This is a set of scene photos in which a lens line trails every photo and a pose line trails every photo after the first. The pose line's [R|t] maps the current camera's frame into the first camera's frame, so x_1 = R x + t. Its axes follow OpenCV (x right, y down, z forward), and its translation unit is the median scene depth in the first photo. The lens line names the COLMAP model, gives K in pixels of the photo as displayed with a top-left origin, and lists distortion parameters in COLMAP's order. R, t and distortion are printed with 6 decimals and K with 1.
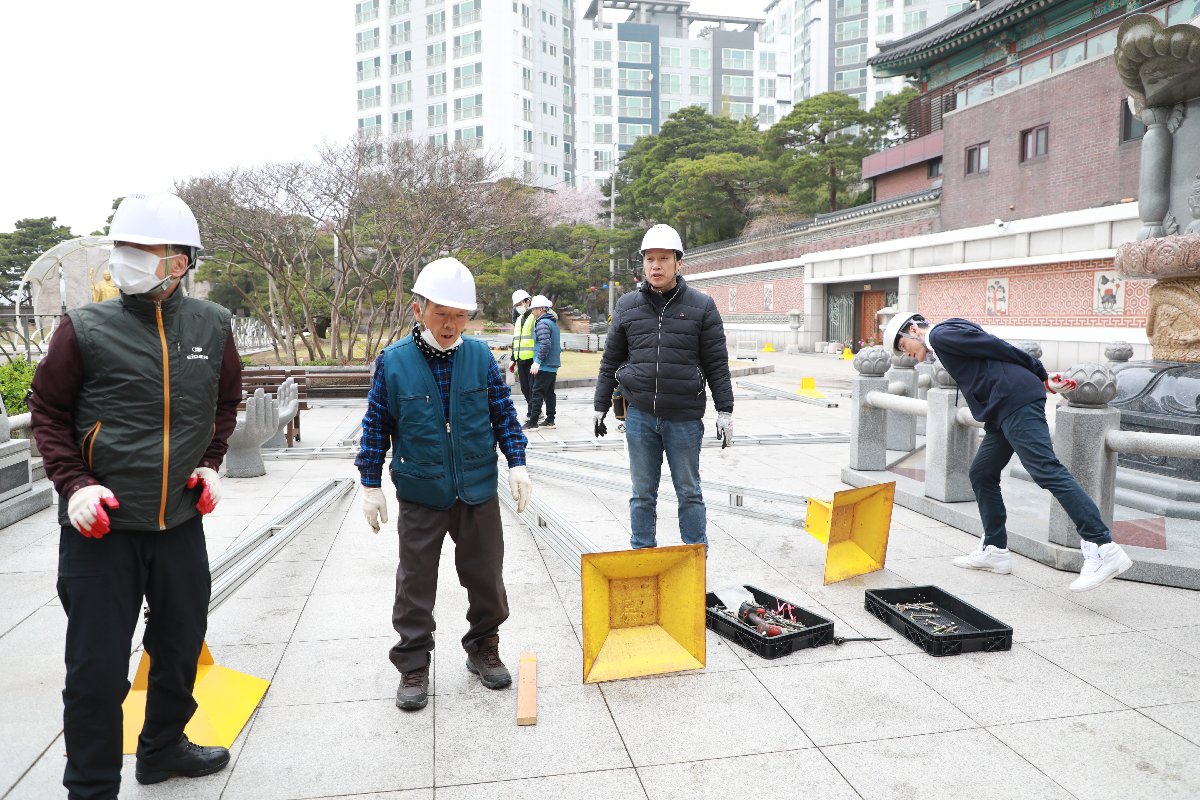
lens RADIAL K [[844.8, 0, 600.0], [0, 844.8, 400.0], [0, 0, 1]] dist [-0.064785, 0.038251]
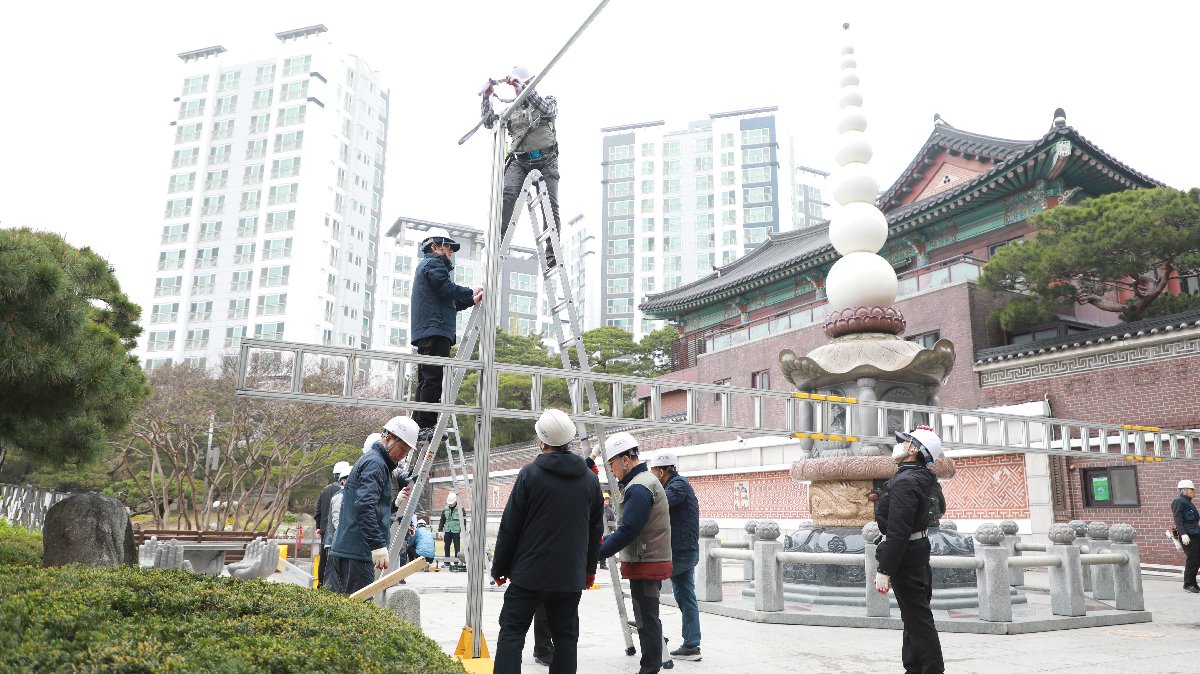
lens RADIAL K [[851.2, 0, 600.0], [0, 851.2, 337.0], [0, 0, 1]] dist [-0.062665, -0.000805]
pose [[0.963872, 0.071410, 0.256614, -0.066517], [0.009273, 0.953813, -0.300256, 0.025409], [-0.266203, 0.291788, 0.918692, -0.164112]]
